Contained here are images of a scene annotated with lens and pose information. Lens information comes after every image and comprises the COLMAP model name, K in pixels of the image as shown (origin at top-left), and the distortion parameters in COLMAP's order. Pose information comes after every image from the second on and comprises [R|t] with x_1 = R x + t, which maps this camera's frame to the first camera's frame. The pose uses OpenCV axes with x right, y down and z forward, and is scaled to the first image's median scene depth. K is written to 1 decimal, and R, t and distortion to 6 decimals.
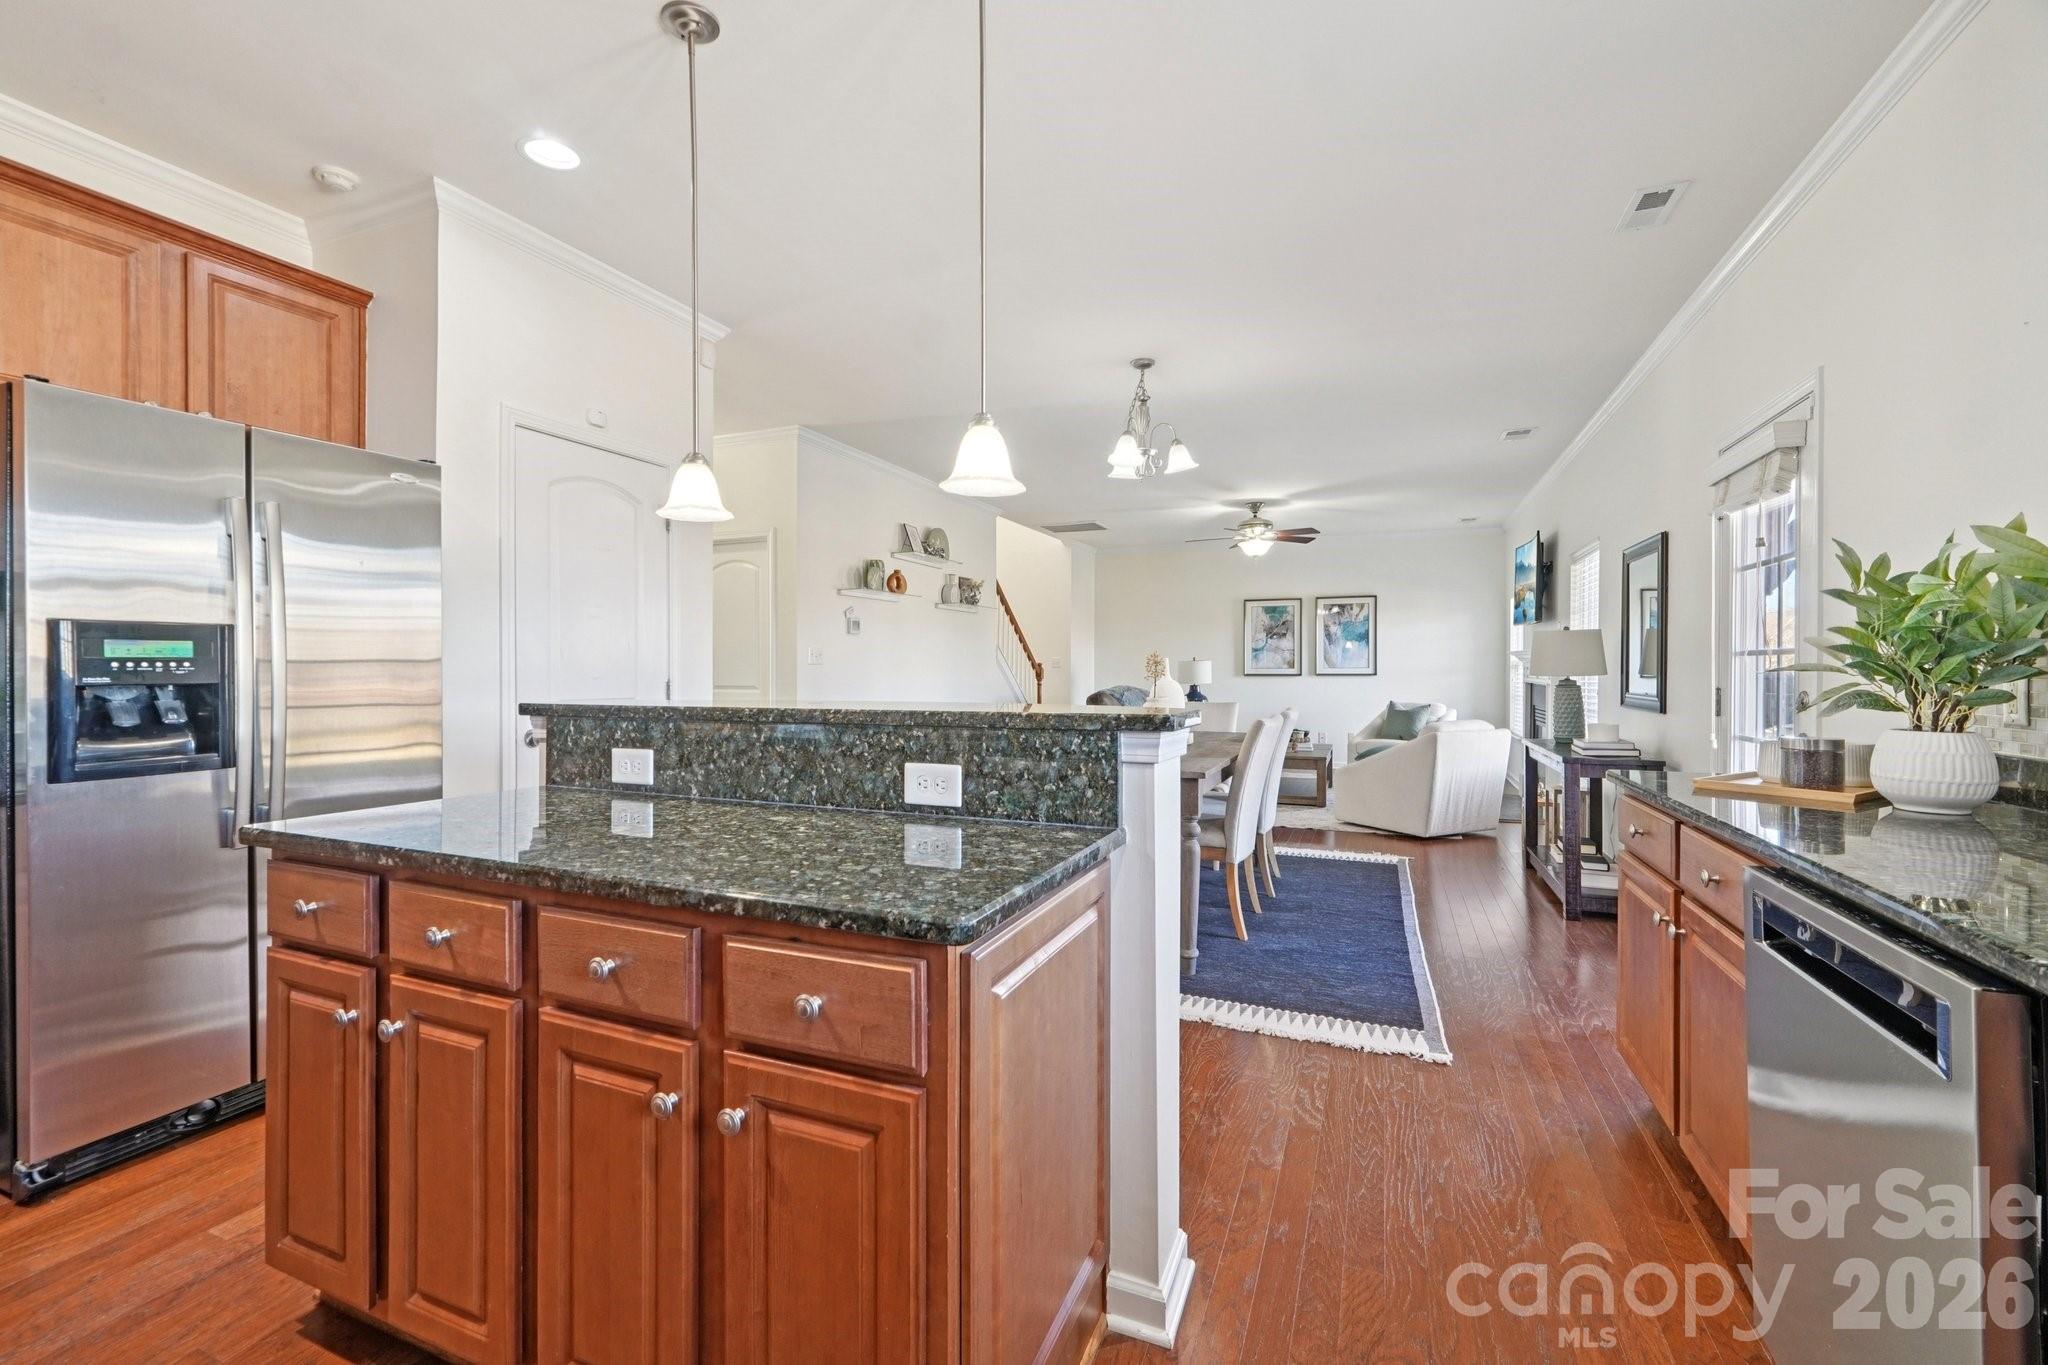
lens RADIAL K [[869.6, 0, 1026.4], [0, 869.6, 671.1], [0, 0, 1]] dist [-0.012868, 0.005801]
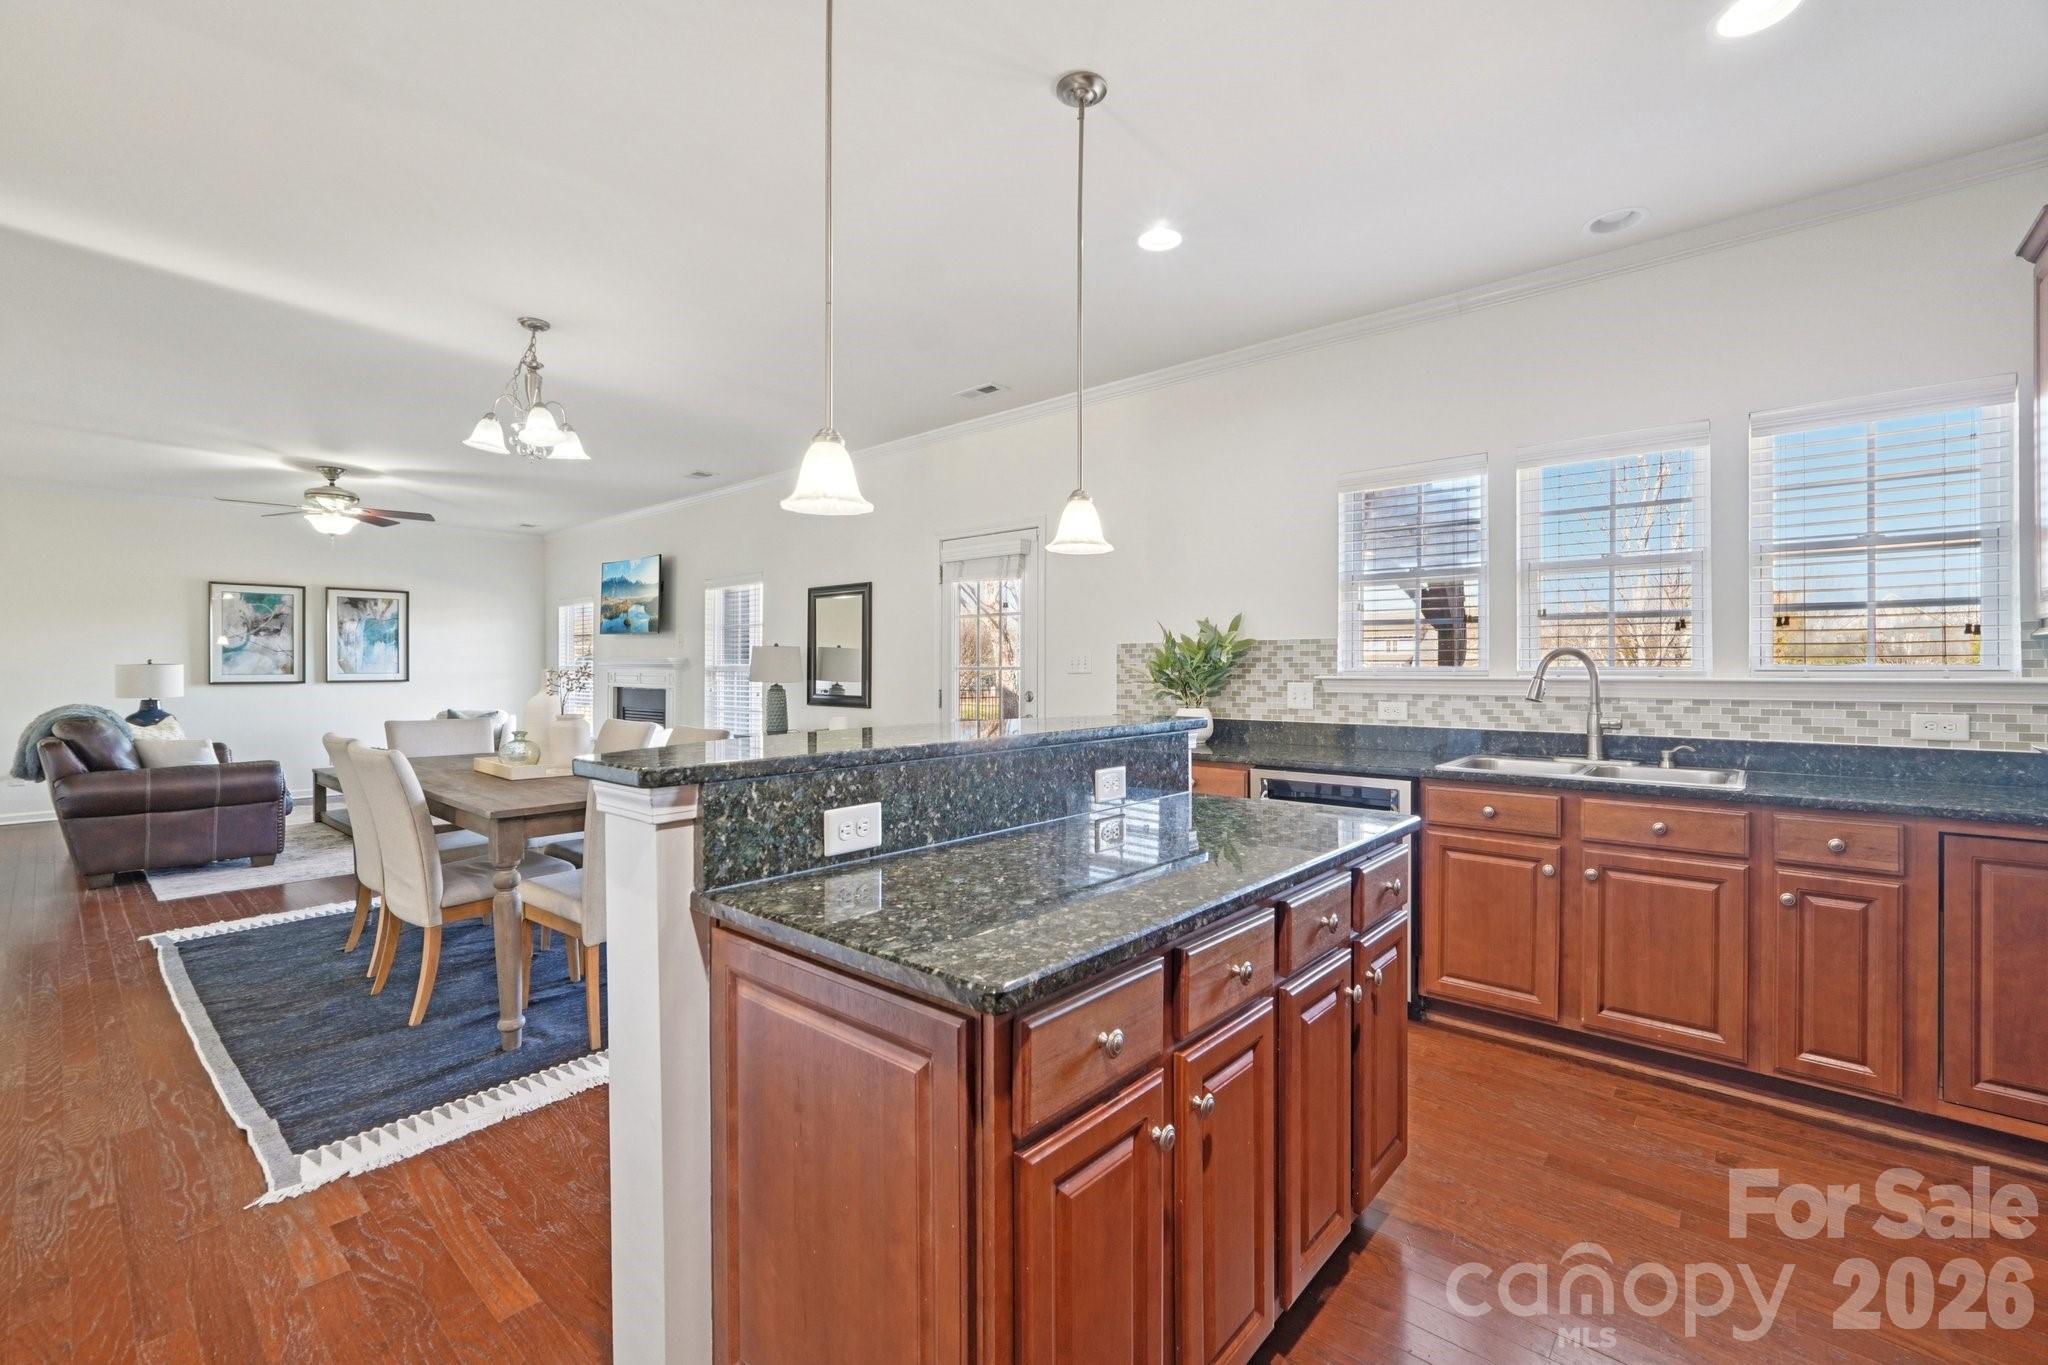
lens RADIAL K [[869.6, 0, 1020.0], [0, 869.6, 669.8], [0, 0, 1]] dist [-0.012868, 0.005801]
pose [[0.321498, -0.002497, 0.946907, -1.116009], [0.003140, 0.999994, 0.001570, -0.032153], [-0.946905, 0.002469, 0.321504, 0.595854]]
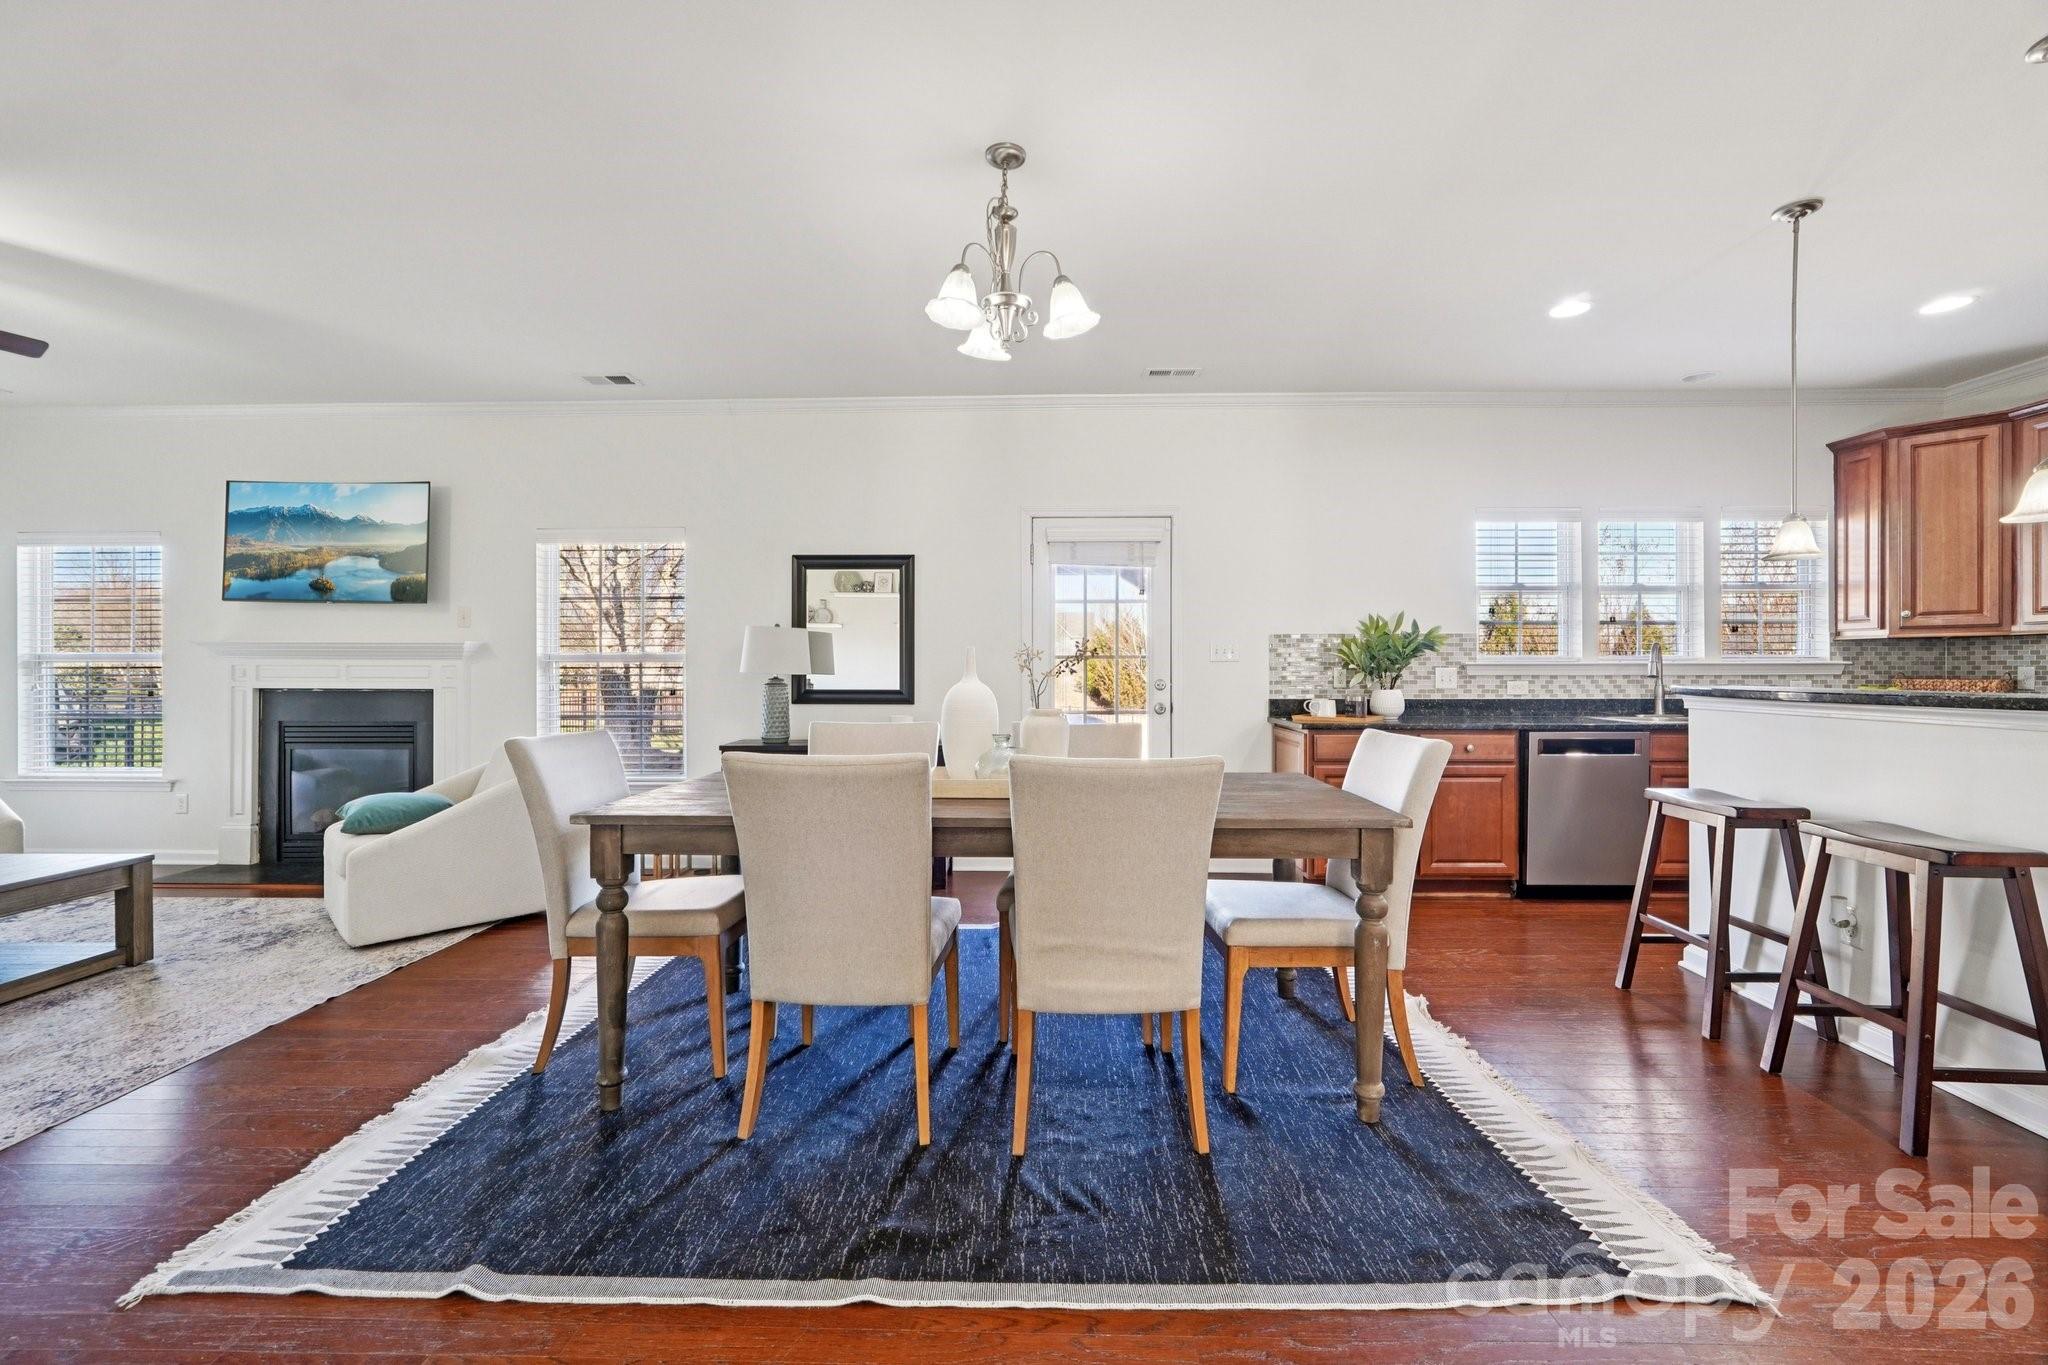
lens RADIAL K [[869.6, 0, 1023.7], [0, 869.6, 675.2], [0, 0, 1]] dist [-0.012868, 0.005801]
pose [[-0.363568, -0.007292, 0.931539, -0.937696], [0.003458, 0.999952, 0.009177, -0.005105], [-0.931561, 0.006557, -0.363525, 2.579559]]
